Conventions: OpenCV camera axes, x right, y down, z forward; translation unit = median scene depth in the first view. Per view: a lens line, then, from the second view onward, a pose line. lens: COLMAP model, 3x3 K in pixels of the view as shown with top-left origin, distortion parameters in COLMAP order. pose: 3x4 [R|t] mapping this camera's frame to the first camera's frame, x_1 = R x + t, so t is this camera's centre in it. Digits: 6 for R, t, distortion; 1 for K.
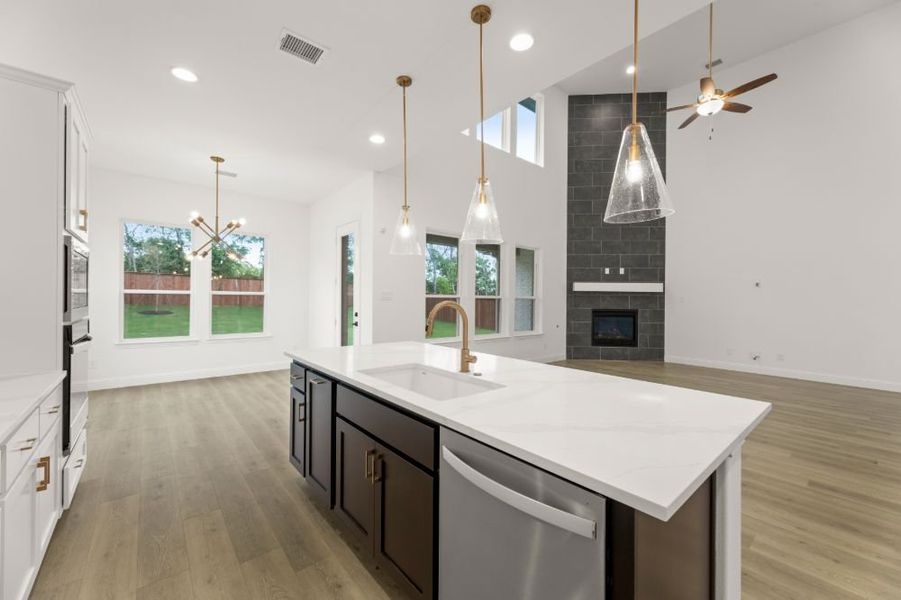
lens RADIAL K [[363.7, 0, 444.7], [0, 363.7, 300.1], [0, 0, 1]] dist [-0.007406, -0.000160]
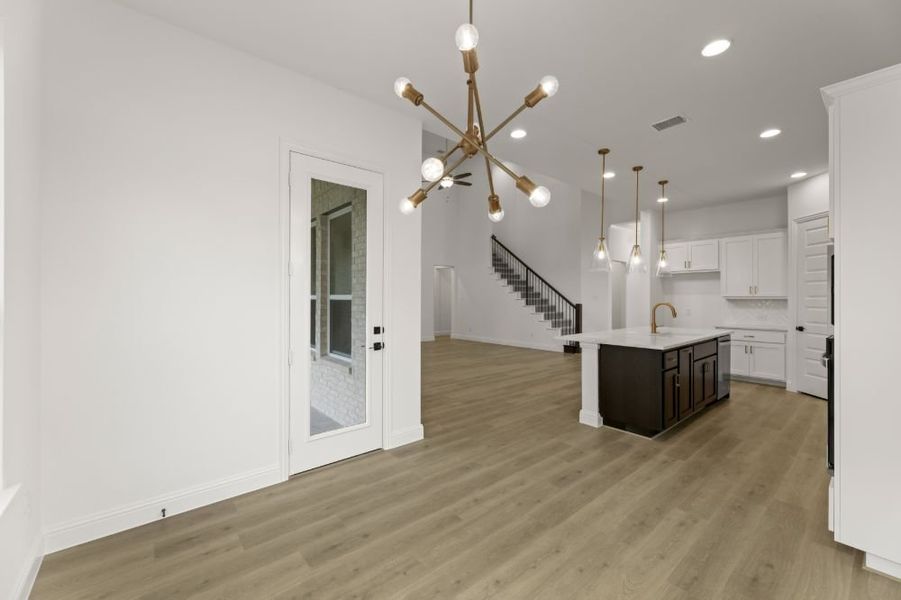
lens RADIAL K [[363.7, 0, 449.8], [0, 363.7, 297.1], [0, 0, 1]] dist [-0.007406, -0.000160]
pose [[-0.015127, -0.005539, 0.999870, -0.569888], [-0.005673, 0.999969, 0.005454, -0.013350], [-0.999869, -0.005590, -0.015158, 0.595646]]
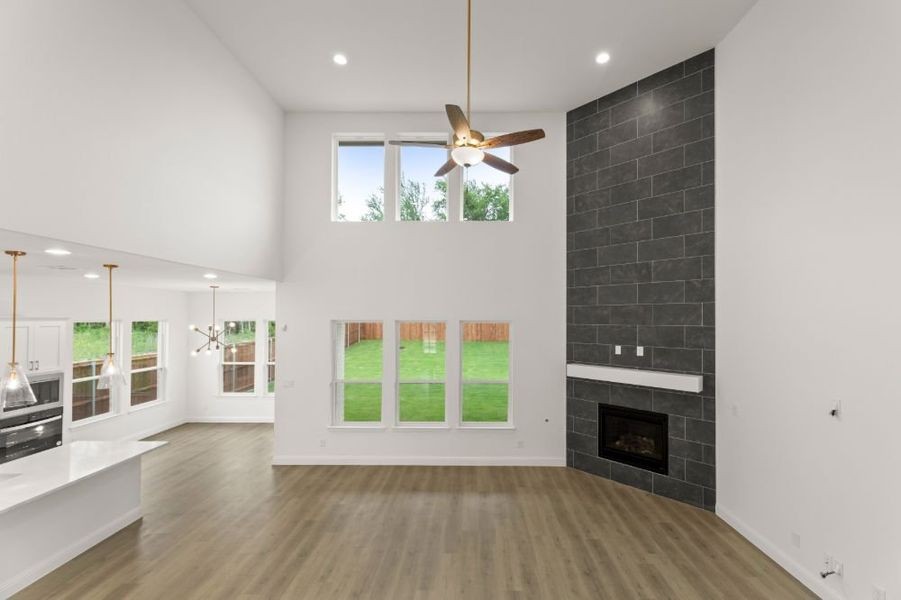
lens RADIAL K [[363.7, 0, 466.8], [0, 363.7, 312.7], [0, 0, 1]] dist [-0.007406, -0.000160]
pose [[0.766761, -0.020539, -0.641604, 0.670501], [0.006876, 0.999693, -0.023784, -0.136209], [0.641895, 0.013825, 0.766668, 0.302308]]
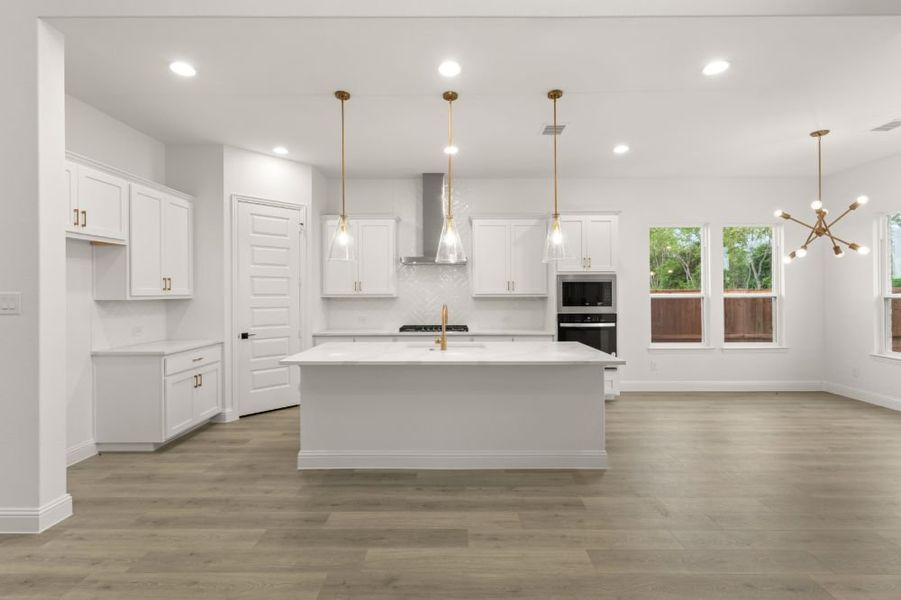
lens RADIAL K [[403.0, 0, 446.7], [0, 403.0, 286.4], [0, 0, 1]] dist [-0.004334, 0.000304]
pose [[-0.641496, -0.015994, -0.766960, 0.346927], [0.000943, 0.999765, -0.021638, -0.014098], [0.767126, -0.014604, -0.641331, 0.543541]]
